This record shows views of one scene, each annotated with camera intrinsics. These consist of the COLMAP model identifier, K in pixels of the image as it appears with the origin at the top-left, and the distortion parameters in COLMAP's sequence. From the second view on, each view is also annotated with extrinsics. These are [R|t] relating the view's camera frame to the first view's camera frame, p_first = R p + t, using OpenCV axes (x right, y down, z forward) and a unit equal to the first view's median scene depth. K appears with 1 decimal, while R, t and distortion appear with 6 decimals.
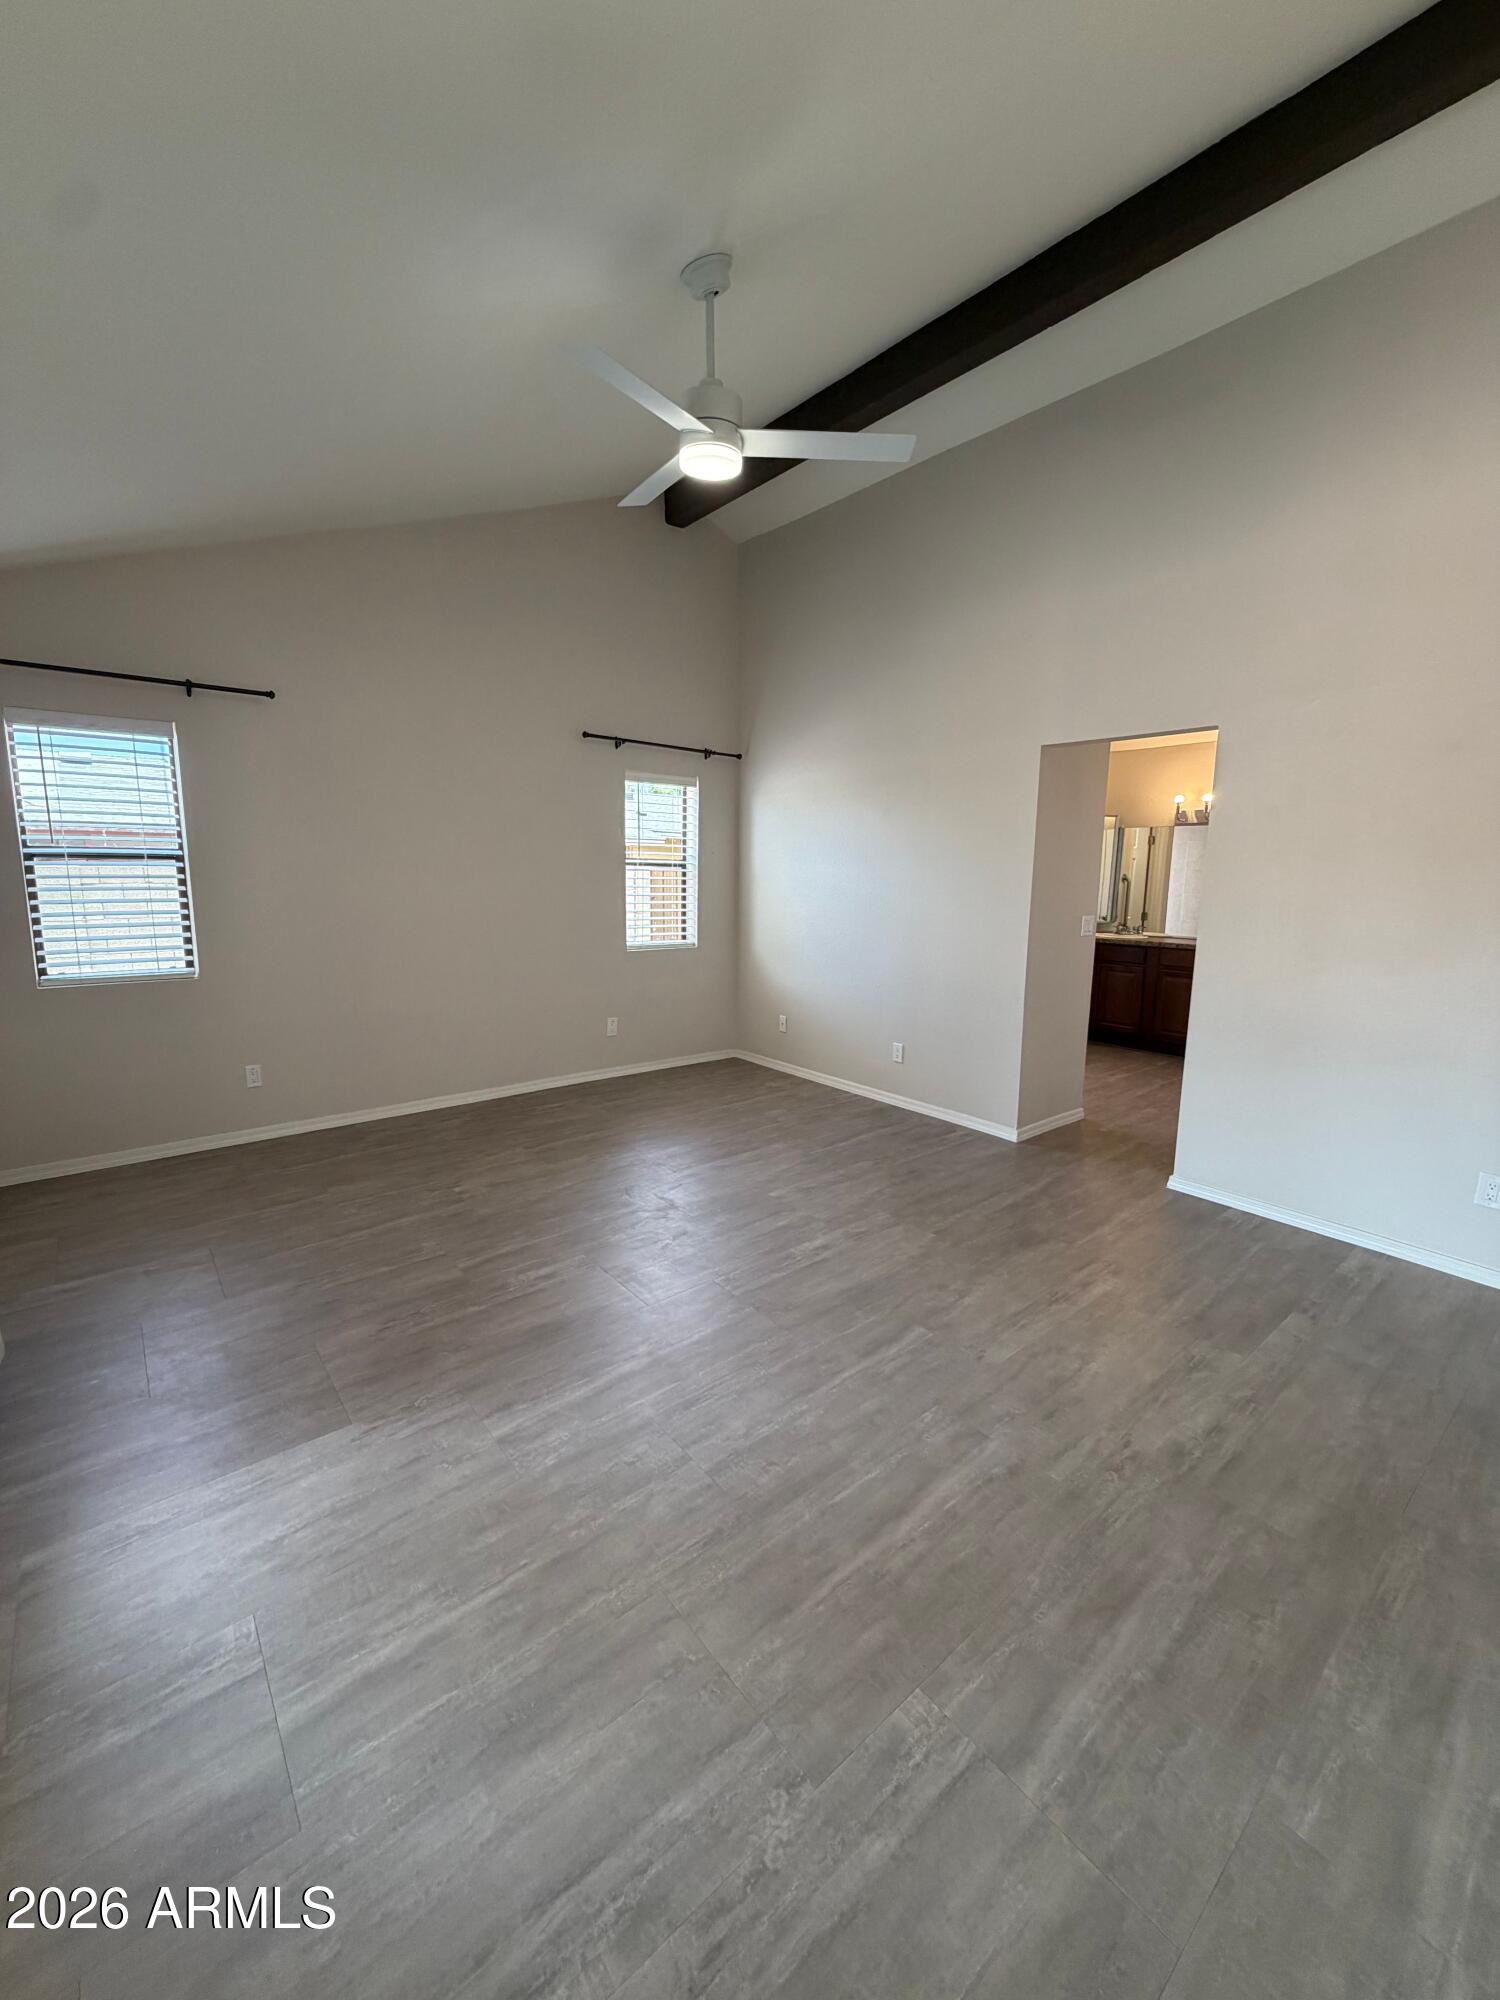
lens RADIAL K [[802.8, 0, 751.4], [0, 802.8, 995.5], [0, 0, 1]] dist [-0.001127, -0.000367]
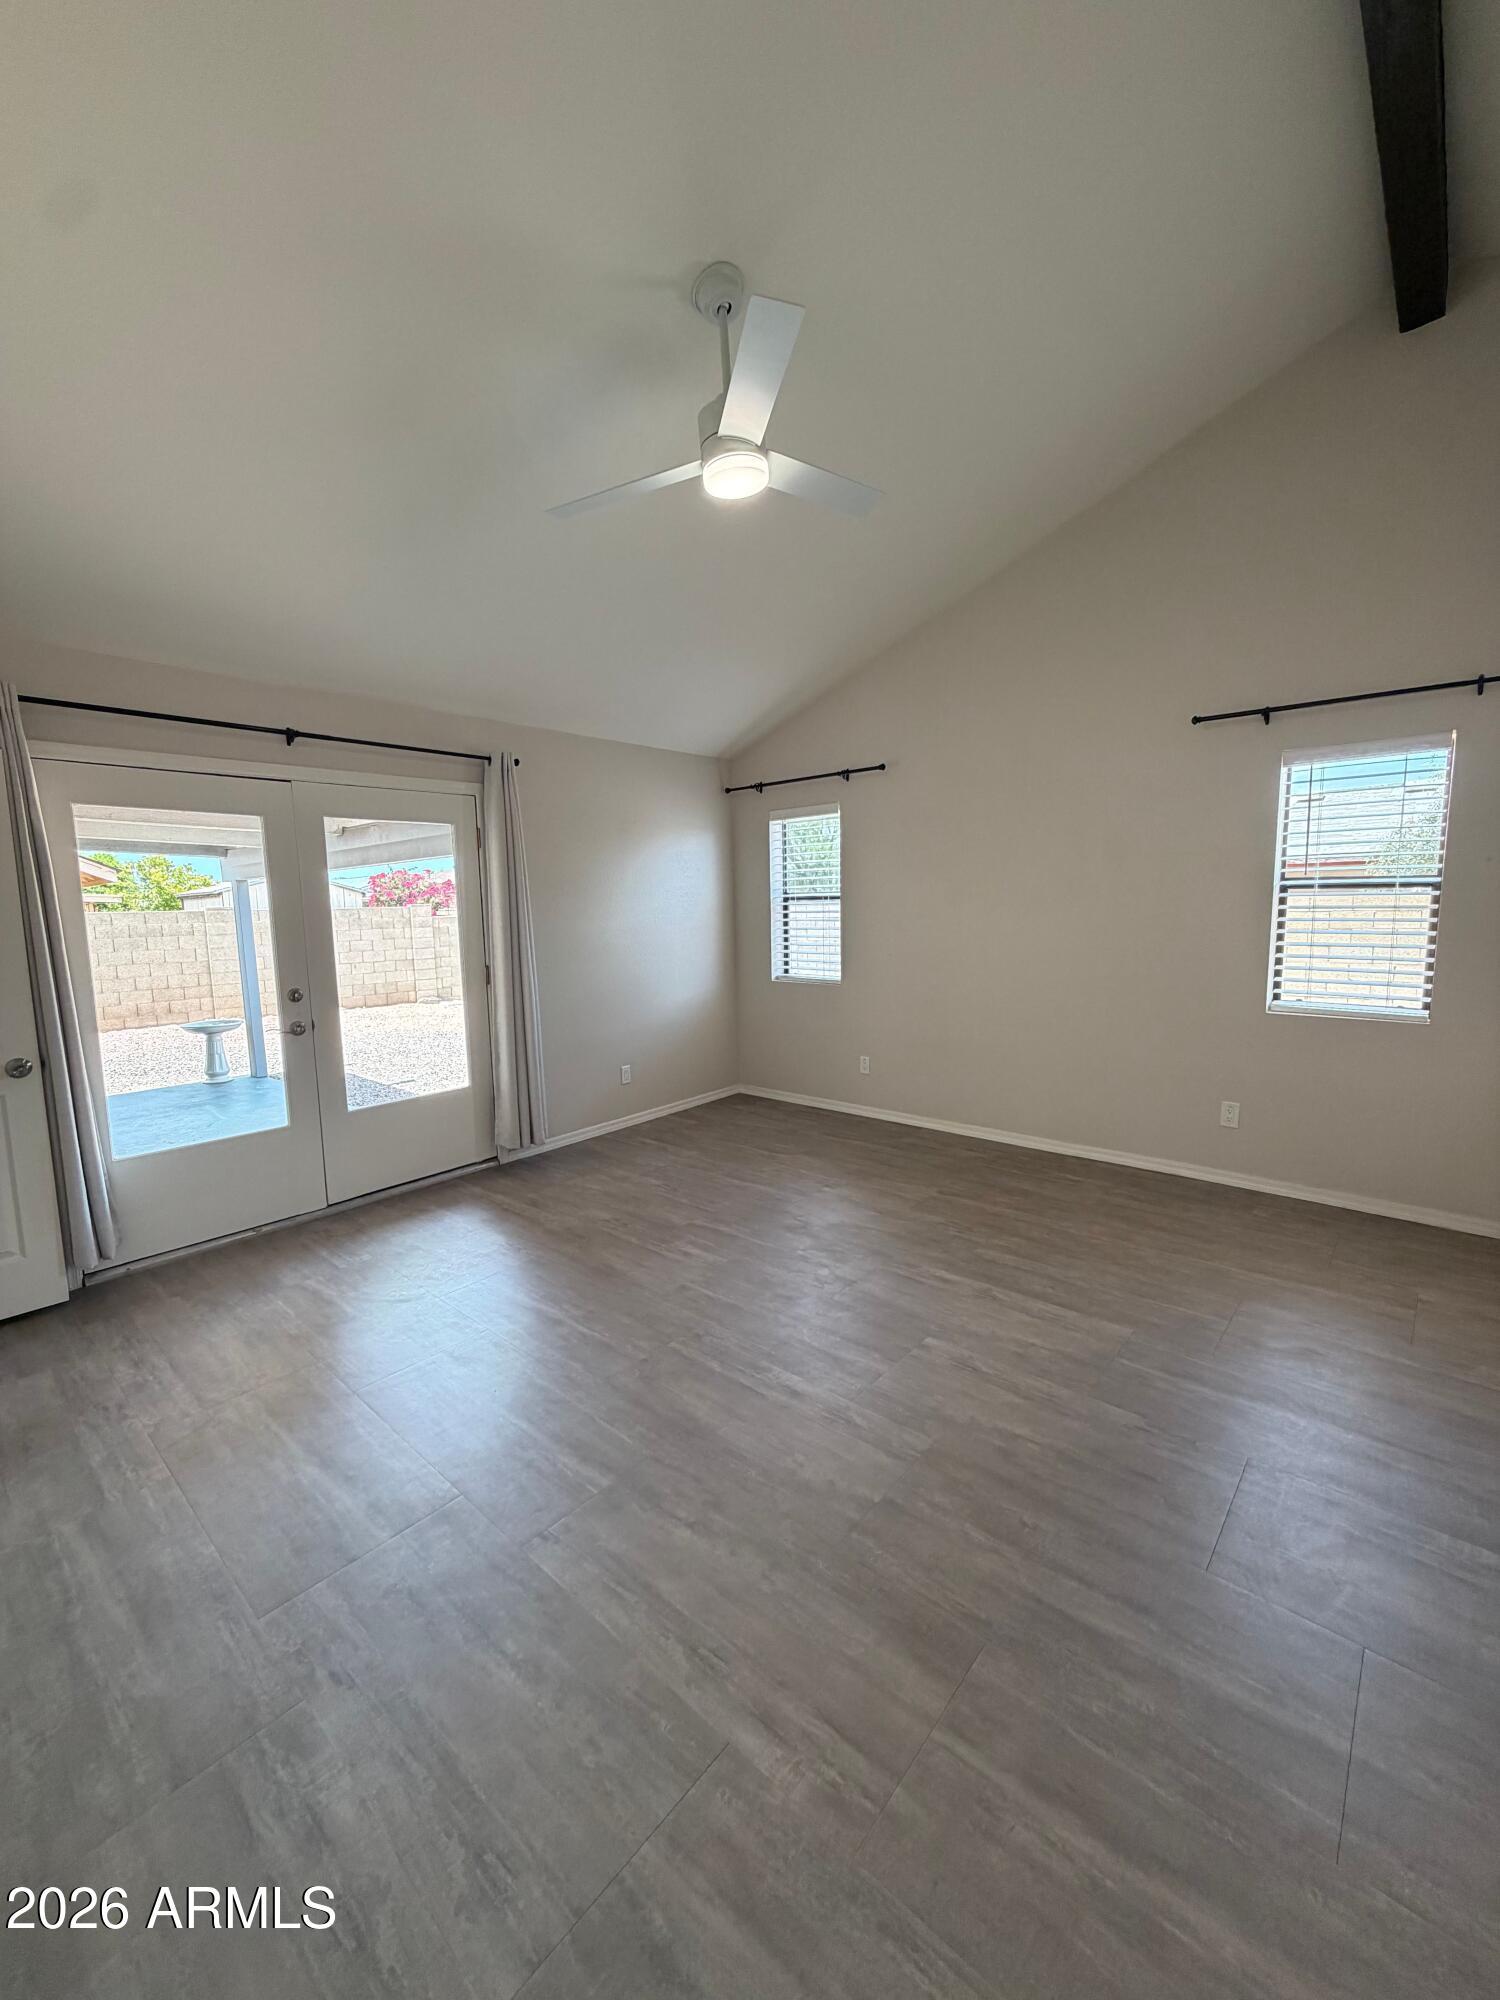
lens RADIAL K [[799.1, 0, 748.2], [0, 799.1, 997.1], [0, 0, 1]] dist [0.000291, 0.000297]
pose [[0.149561, 0.101408, -0.983539, 0.696328], [-0.132965, 0.987754, 0.081623, -0.100894], [0.979771, 0.118568, 0.161213, 0.692076]]
